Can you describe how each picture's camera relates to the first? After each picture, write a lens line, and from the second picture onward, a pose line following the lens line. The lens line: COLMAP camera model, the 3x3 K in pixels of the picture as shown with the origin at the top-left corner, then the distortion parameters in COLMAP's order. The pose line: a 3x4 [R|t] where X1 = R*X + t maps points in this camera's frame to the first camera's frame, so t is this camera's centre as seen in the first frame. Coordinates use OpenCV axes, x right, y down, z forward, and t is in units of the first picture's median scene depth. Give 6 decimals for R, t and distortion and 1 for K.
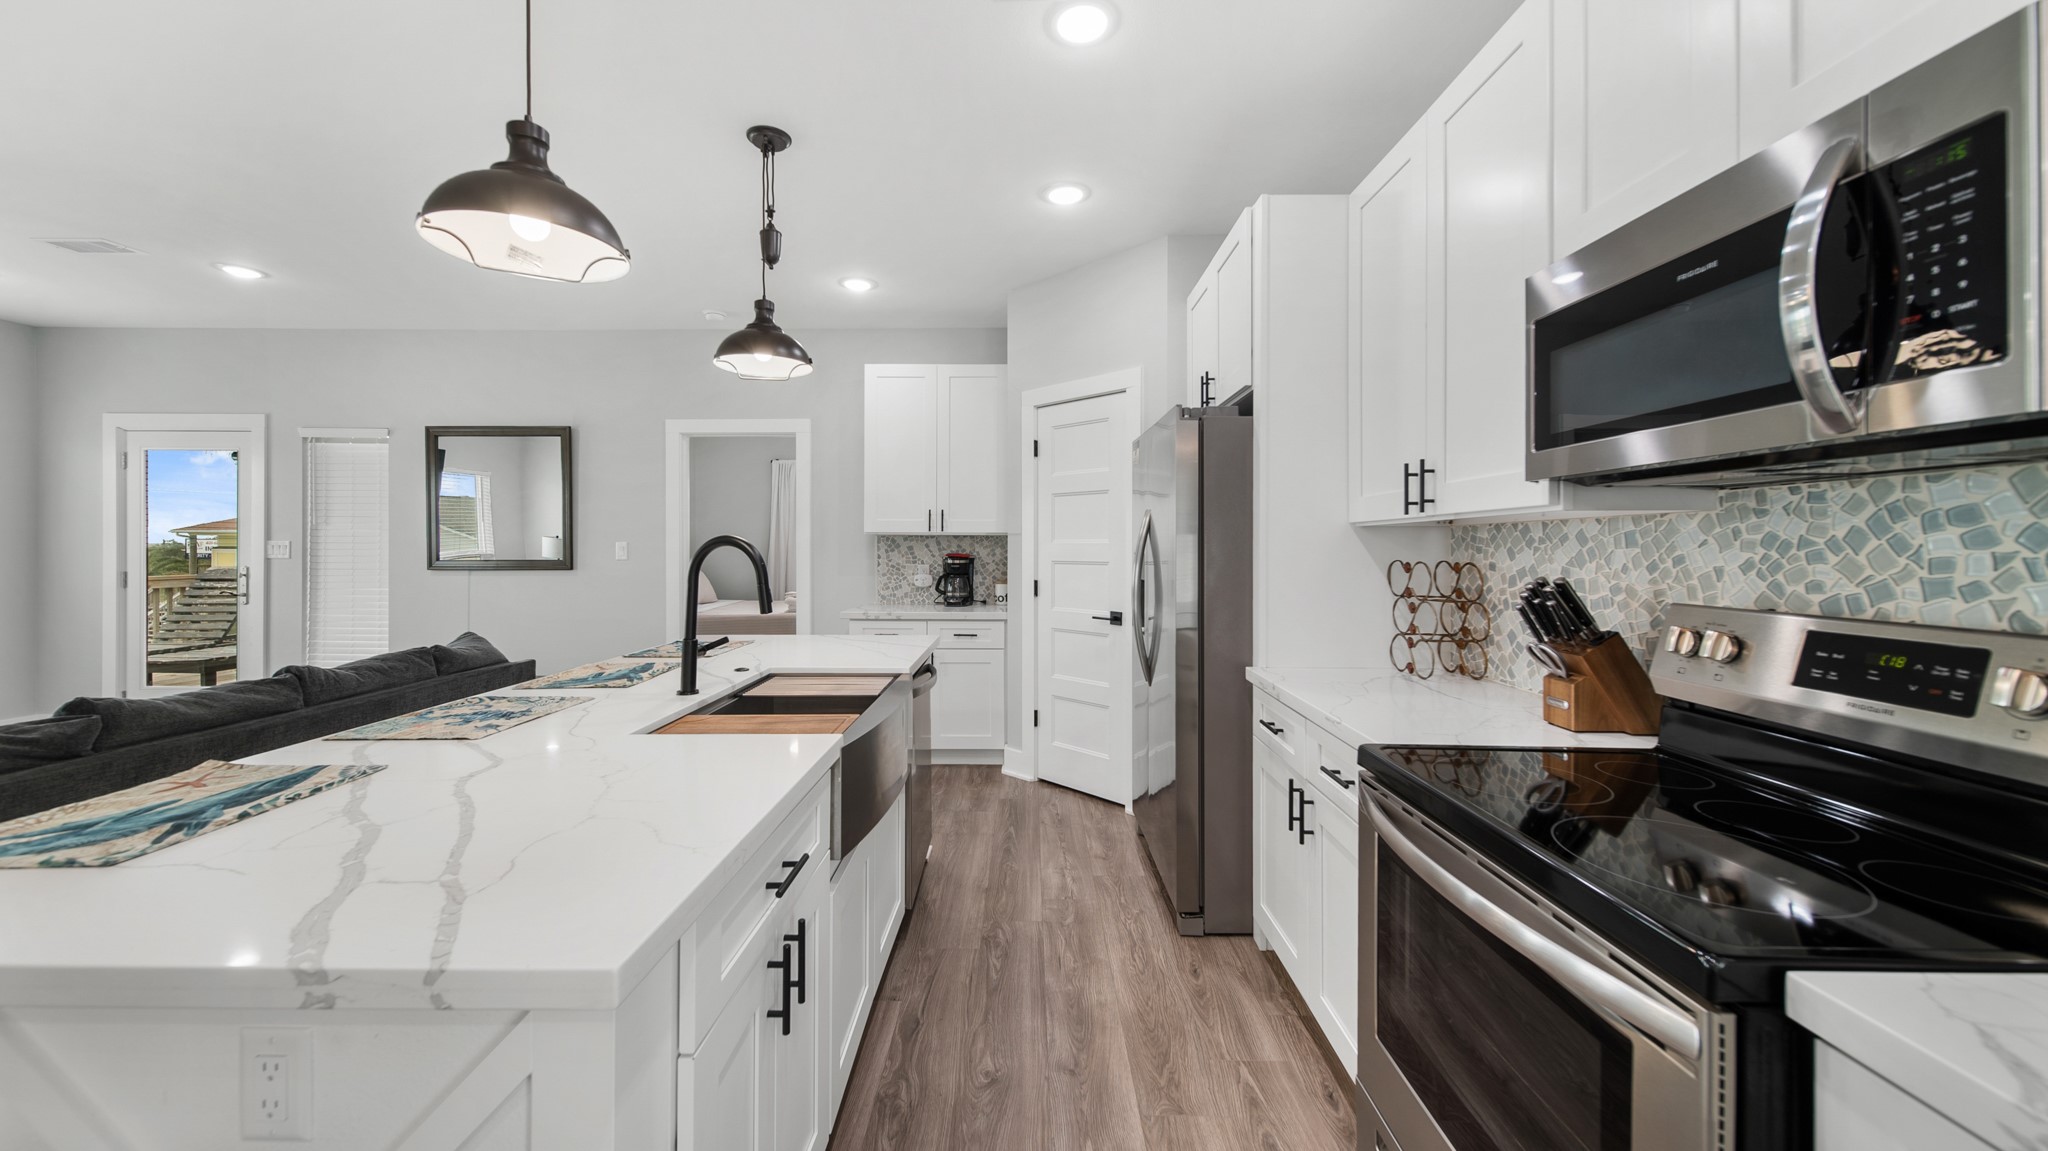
lens RADIAL K [[737.8, 0, 1026.4], [0, 737.8, 544.7], [0, 0, 1]] dist [0.005514, -0.000039]
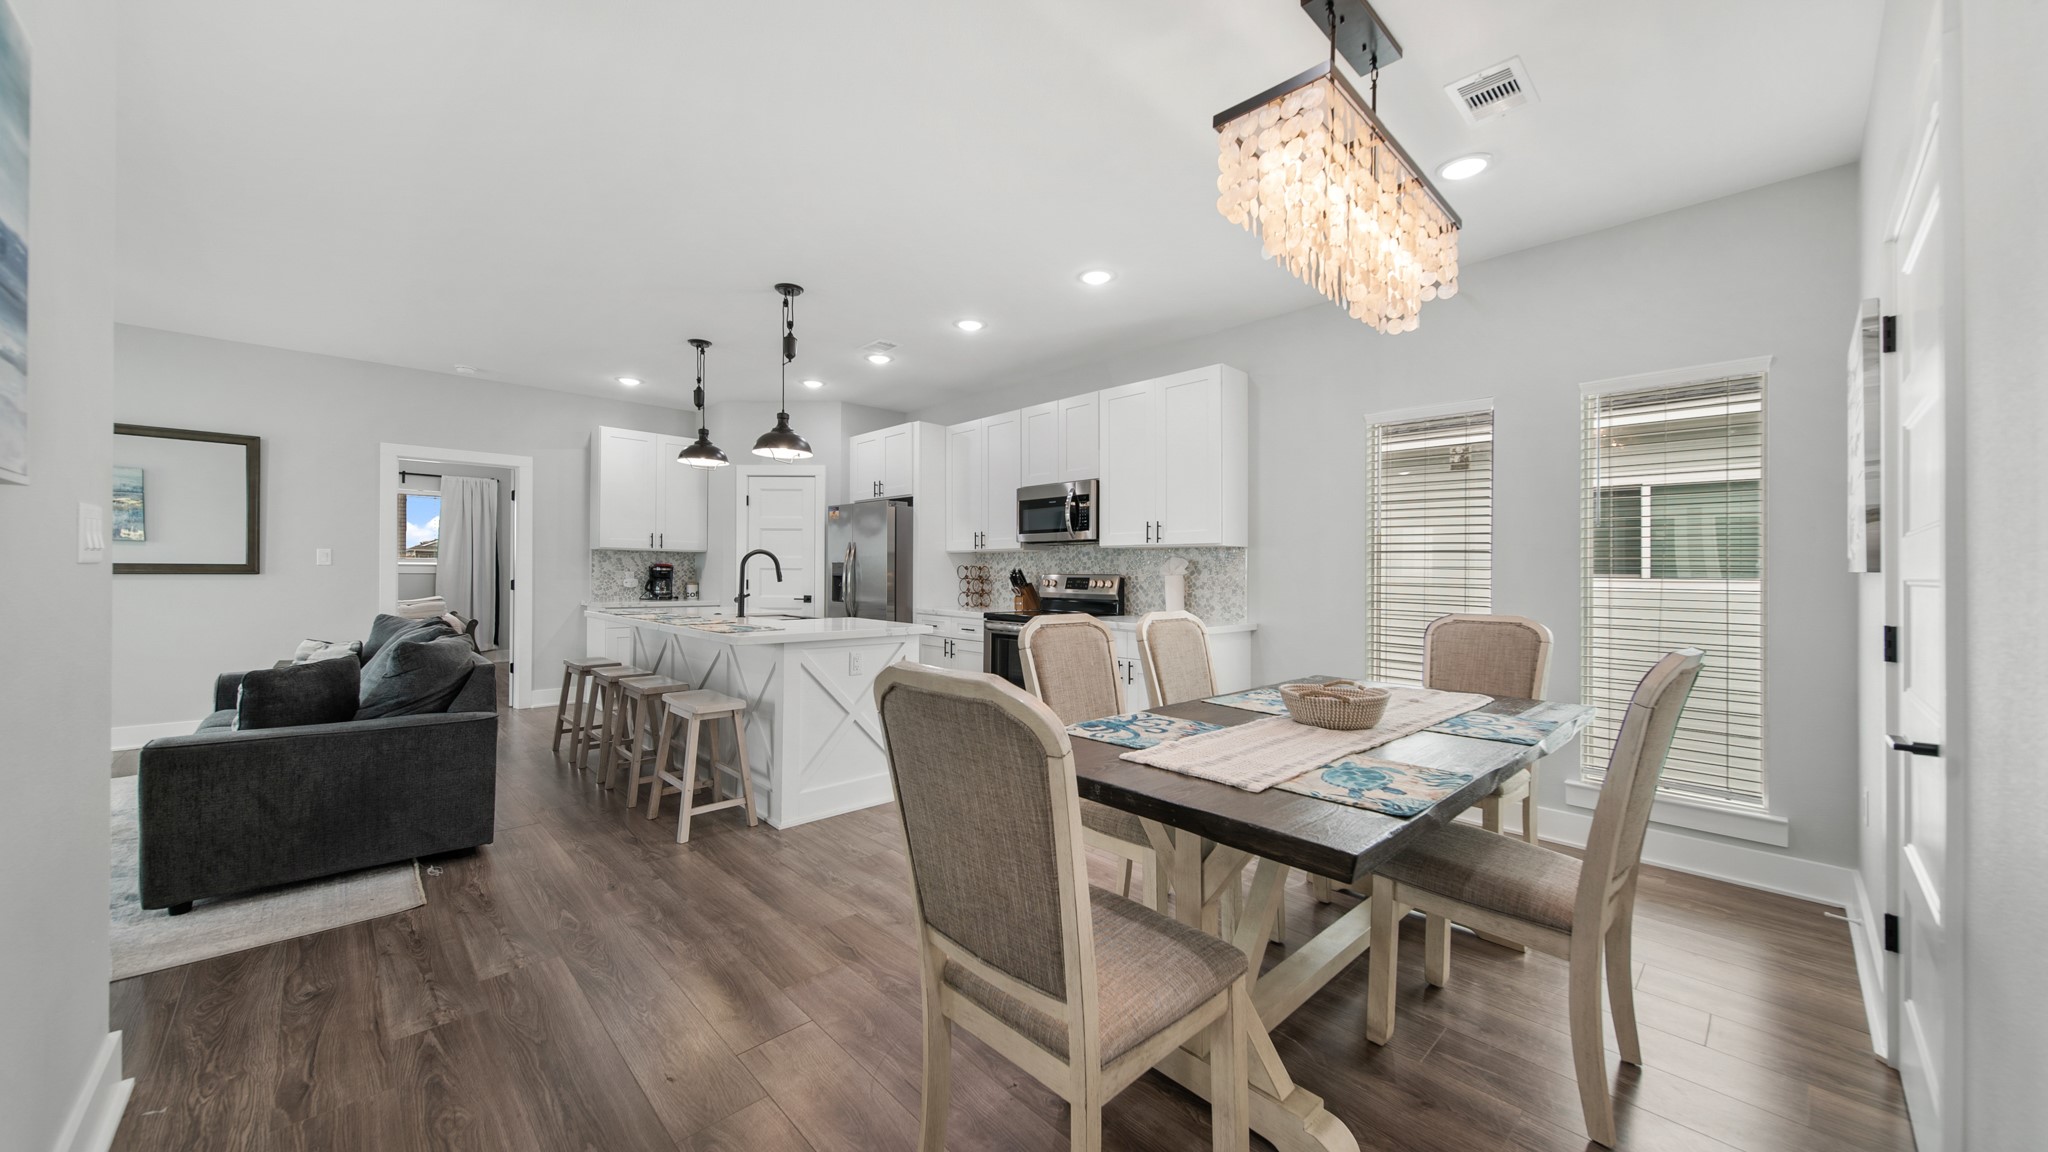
lens RADIAL K [[721.9, 0, 1028.0], [0, 721.9, 579.4], [0, 0, 1]] dist [0.005330, -0.000063]
pose [[0.712489, 0.000452, 0.701683, -1.032275], [-0.010176, 0.999901, 0.009689, 0.038276], [-0.701609, -0.014044, 0.712424, -0.923491]]
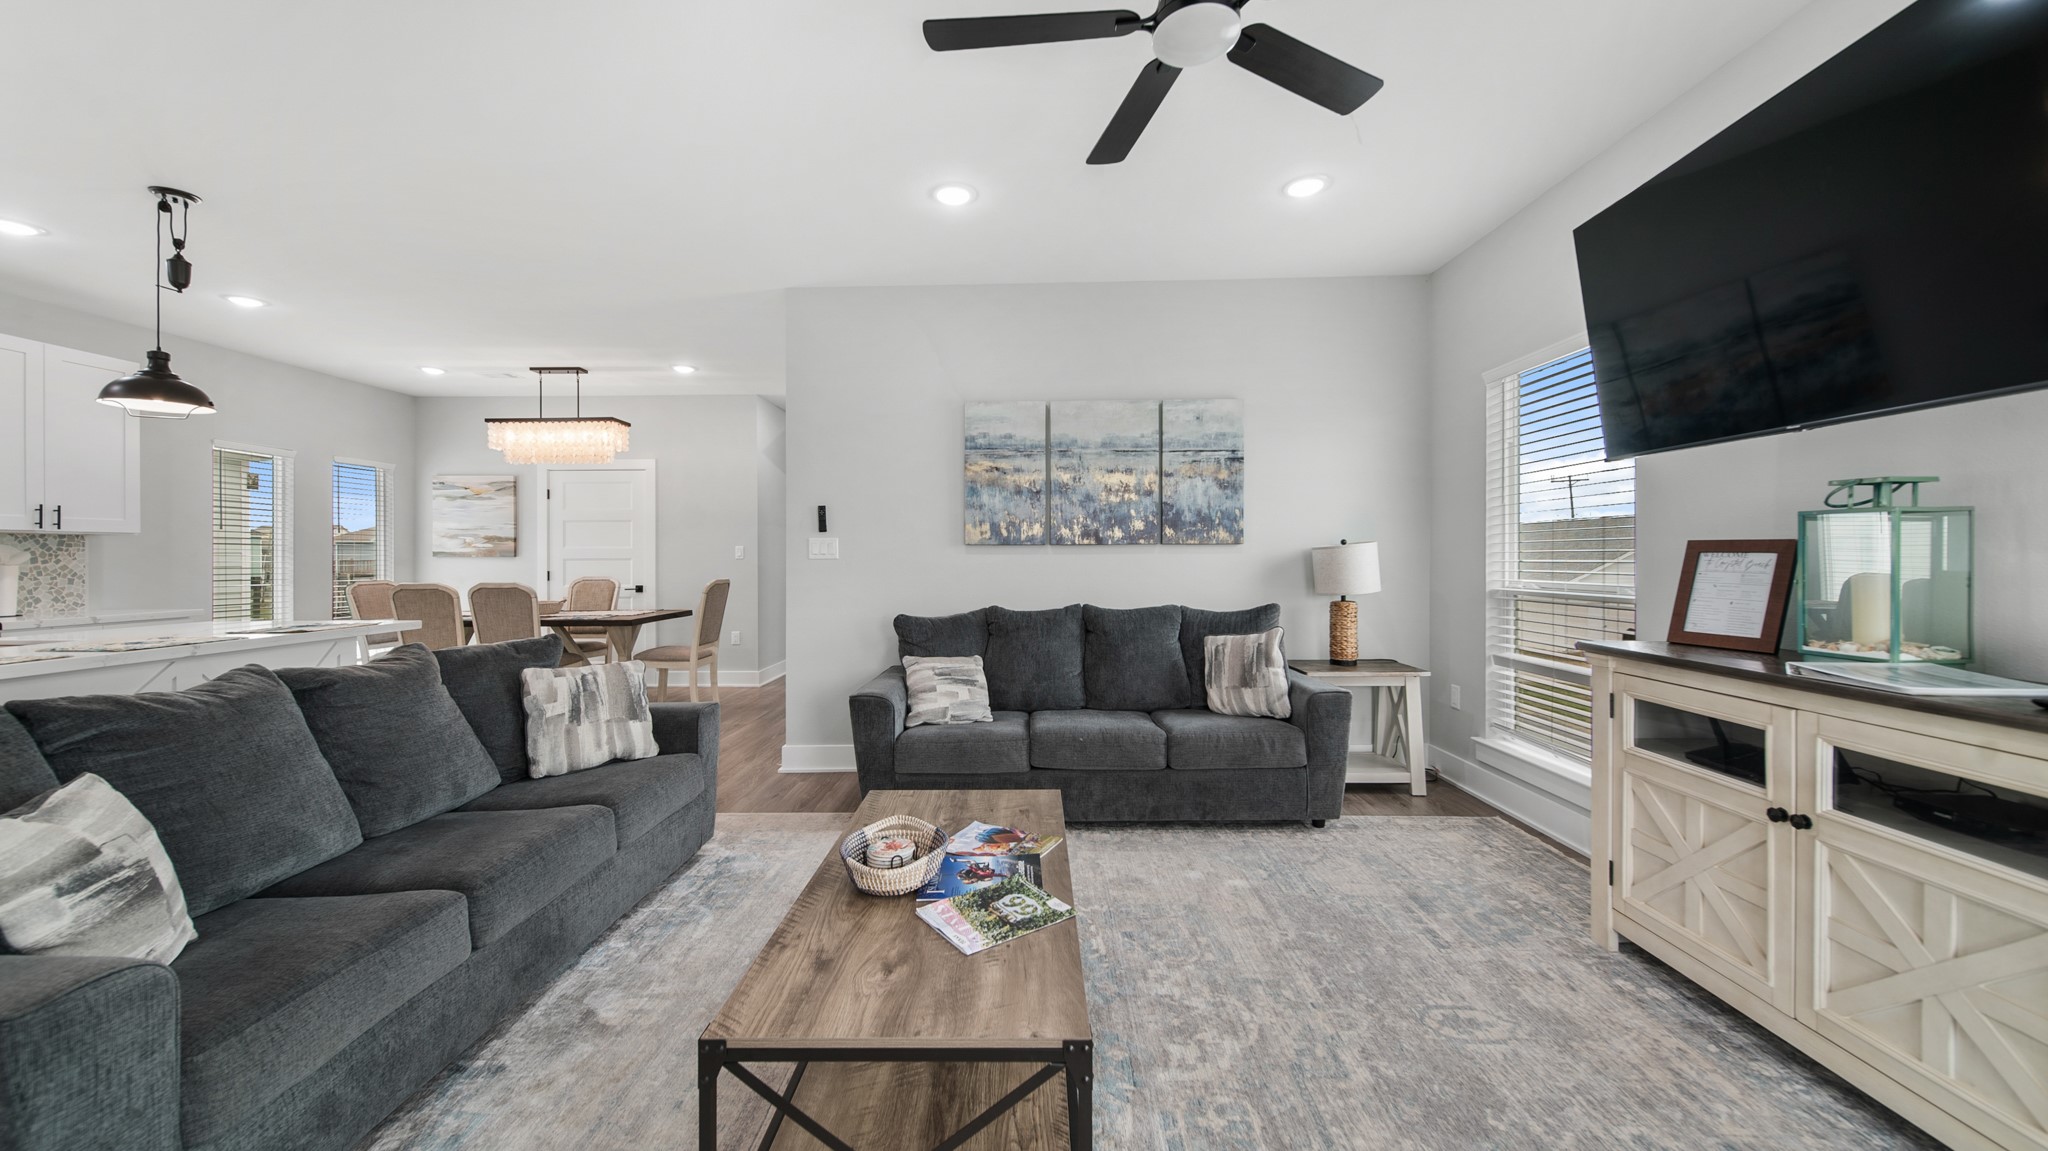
lens RADIAL K [[746.2, 0, 1016.6], [0, 746.2, 552.6], [0, 0, 1]] dist [0.005605, -0.000225]
pose [[-0.999919, 0.005884, 0.011283, -1.666915], [0.005848, 0.999978, -0.003244, 0.032532], [-0.011302, -0.003178, -0.999931, 1.643232]]
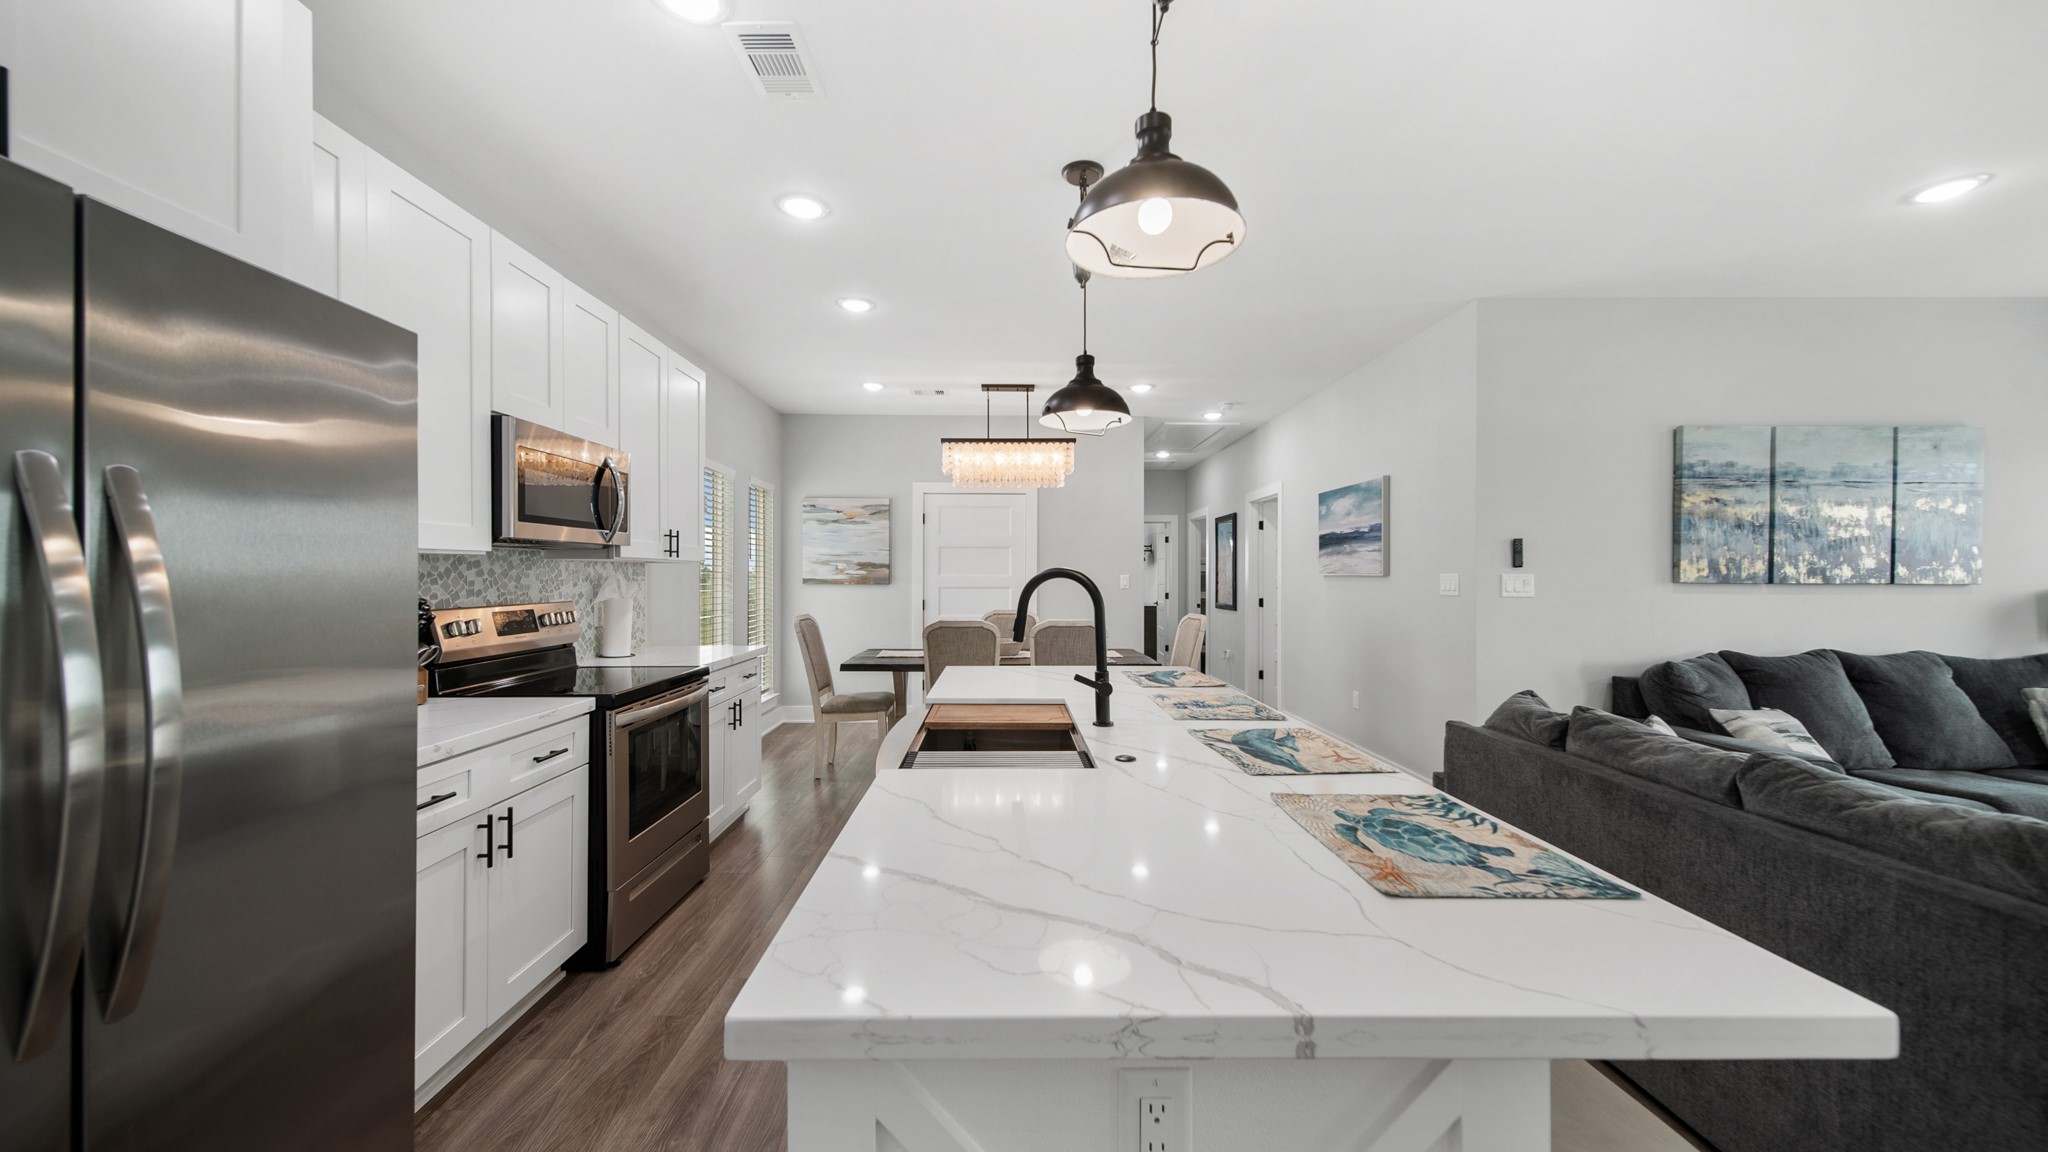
lens RADIAL K [[724.7, 0, 1013.8], [0, 724.7, 576.2], [0, 0, 1]] dist [0.014748, -0.004887]
pose [[-0.999857, -0.001980, -0.016779, -0.234553], [-0.001983, 0.999998, 0.000187, -0.000577], [0.016778, 0.000221, -0.999859, 1.453312]]
